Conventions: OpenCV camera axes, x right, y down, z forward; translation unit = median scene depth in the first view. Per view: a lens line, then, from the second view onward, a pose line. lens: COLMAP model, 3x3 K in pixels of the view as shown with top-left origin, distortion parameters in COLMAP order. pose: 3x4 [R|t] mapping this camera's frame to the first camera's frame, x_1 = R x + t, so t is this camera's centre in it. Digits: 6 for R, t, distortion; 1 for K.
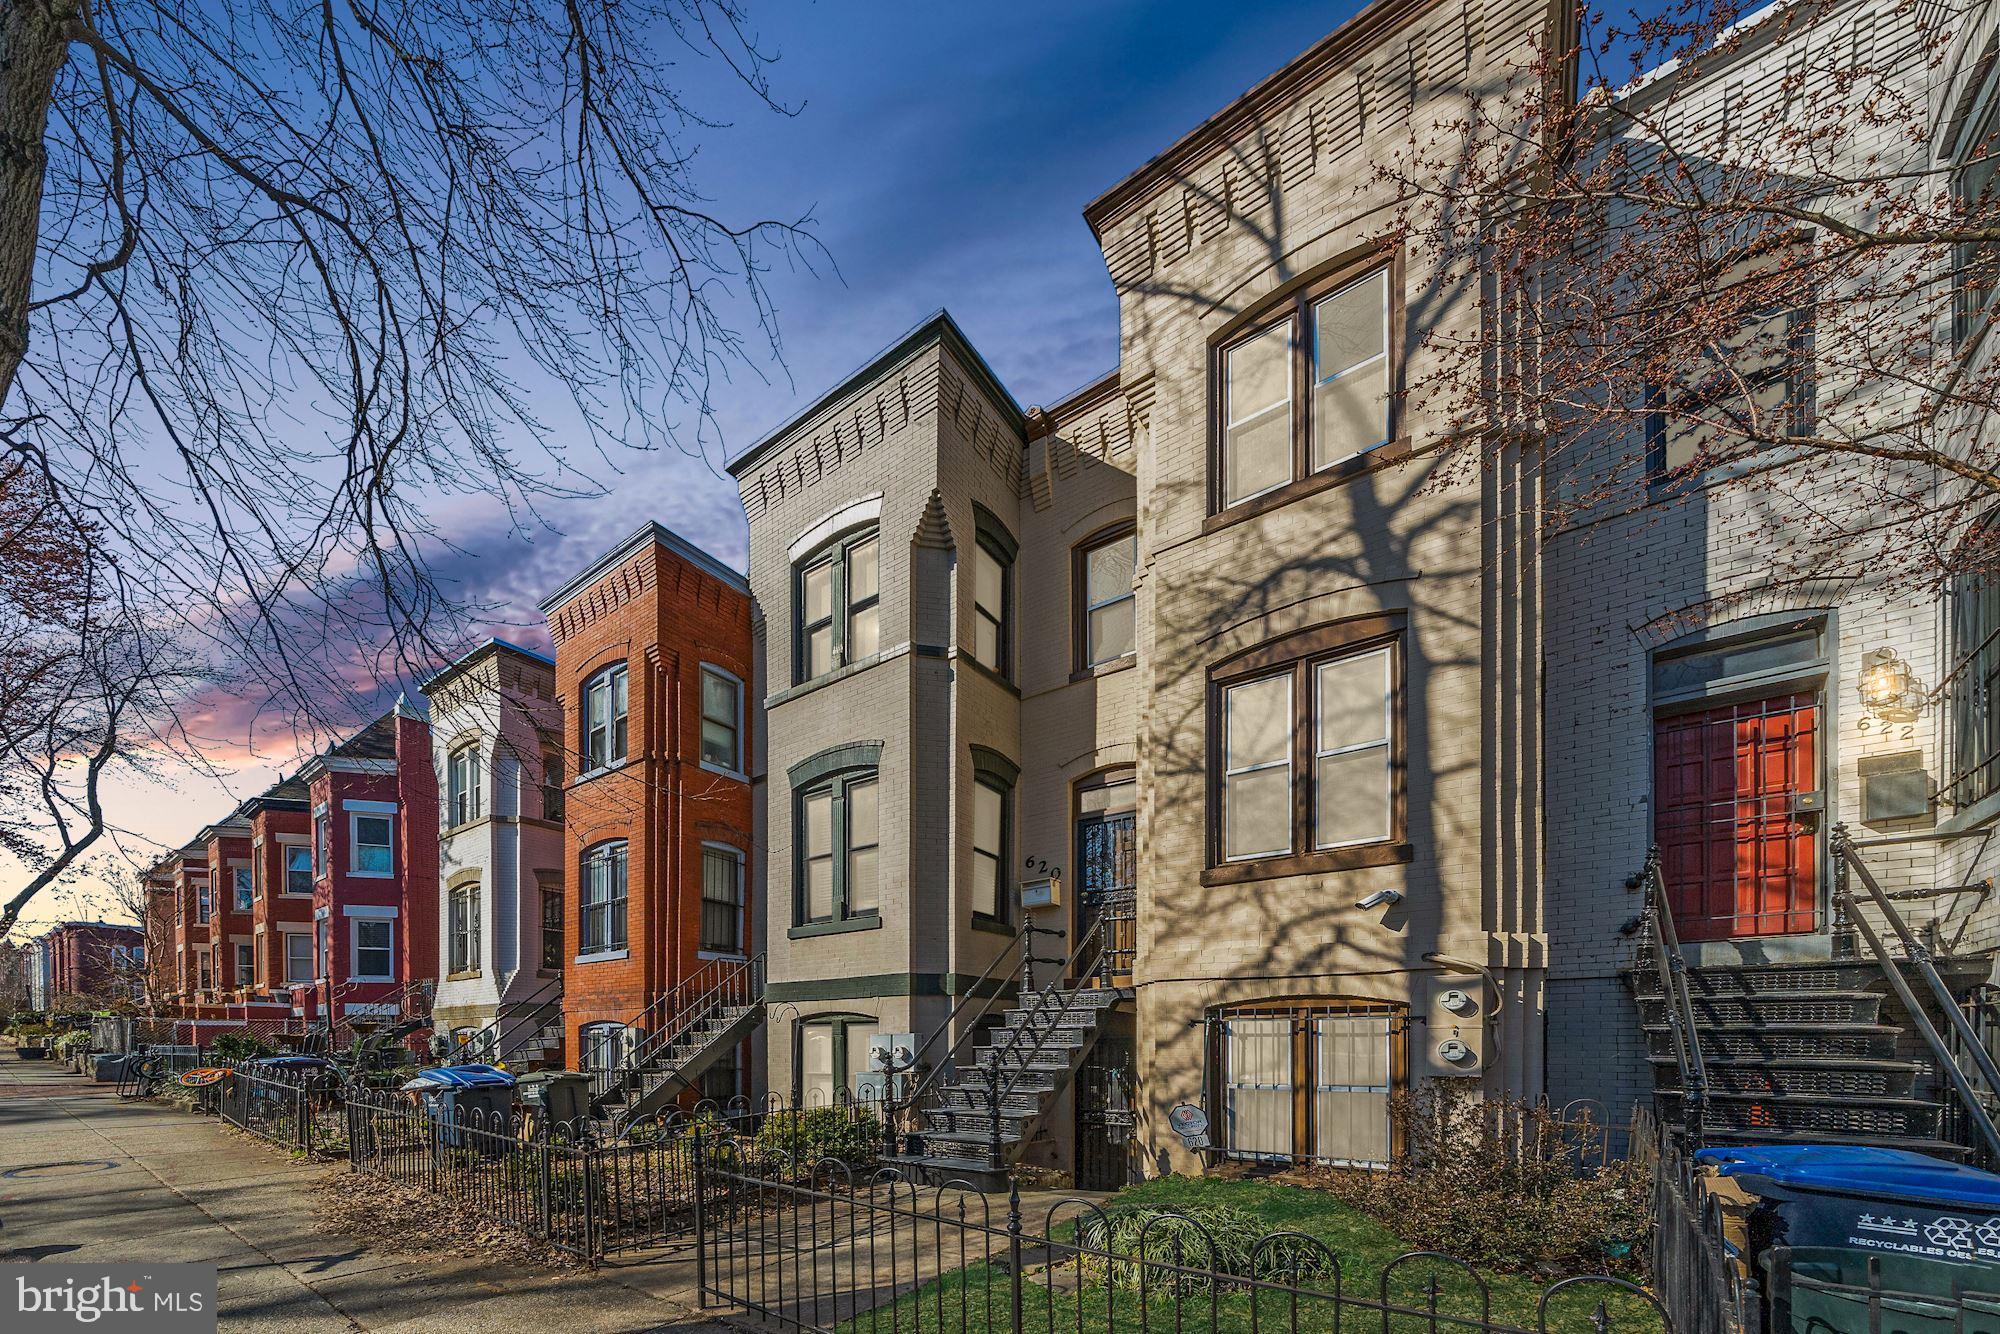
lens RADIAL K [[687.2, 0, 998.9], [0, 687.2, 797.6], [0, 0, 1]] dist [-0.000730, 0.000008]
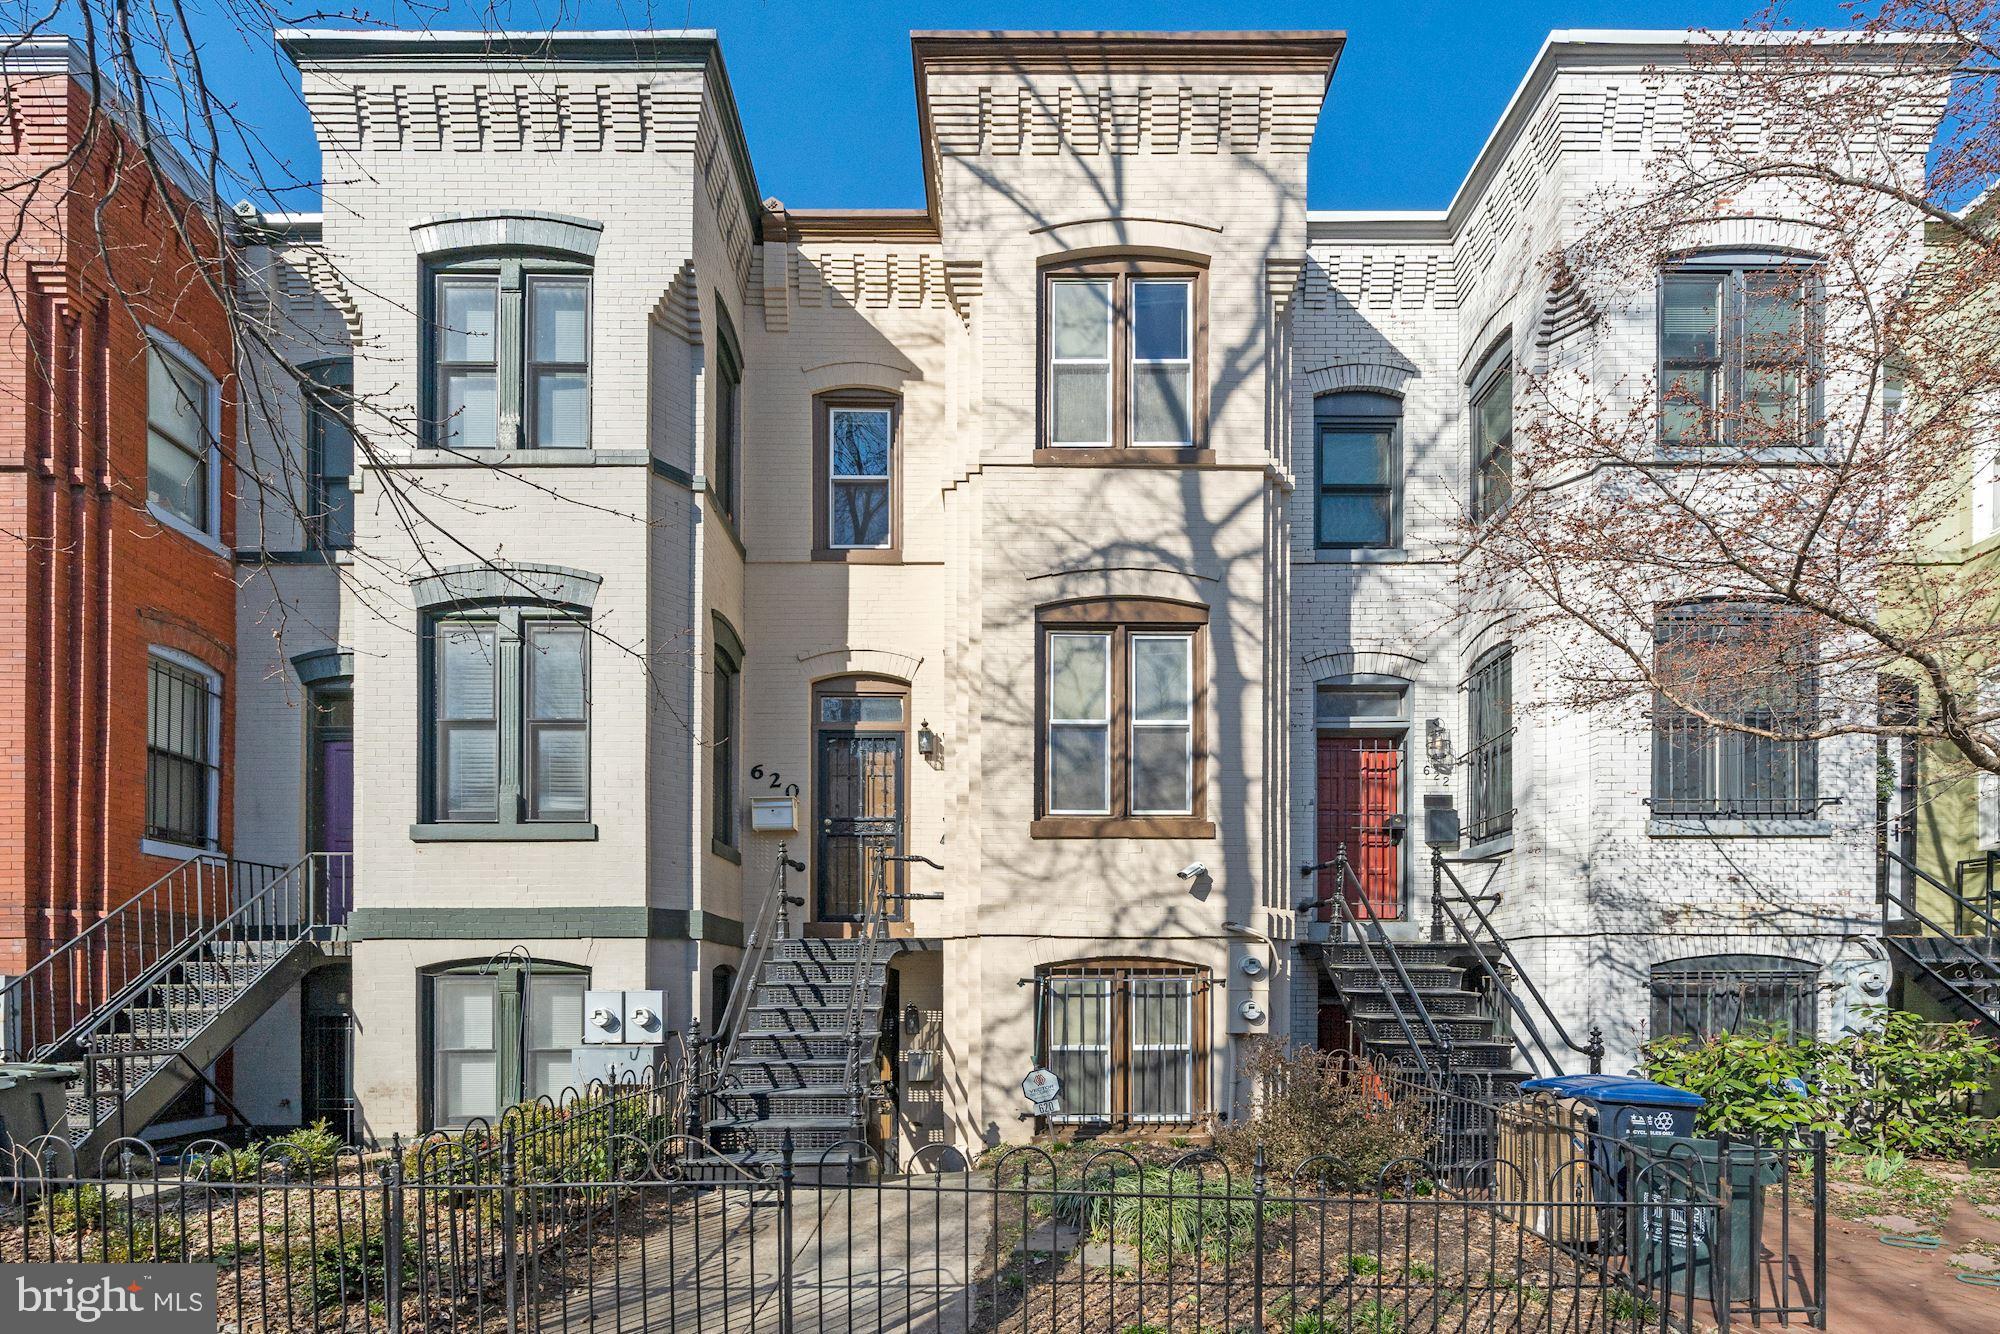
lens RADIAL K [[831.9, 0, 1000.0], [0, 831.9, 667.0], [0, 0, 1]] dist [0.001054, -0.000056]
pose [[0.815215, 0.211753, 0.539060, -0.273701], [-0.196177, 0.976702, -0.086992, 0.003239], [-0.544921, -0.034834, 0.837763, 0.035290]]
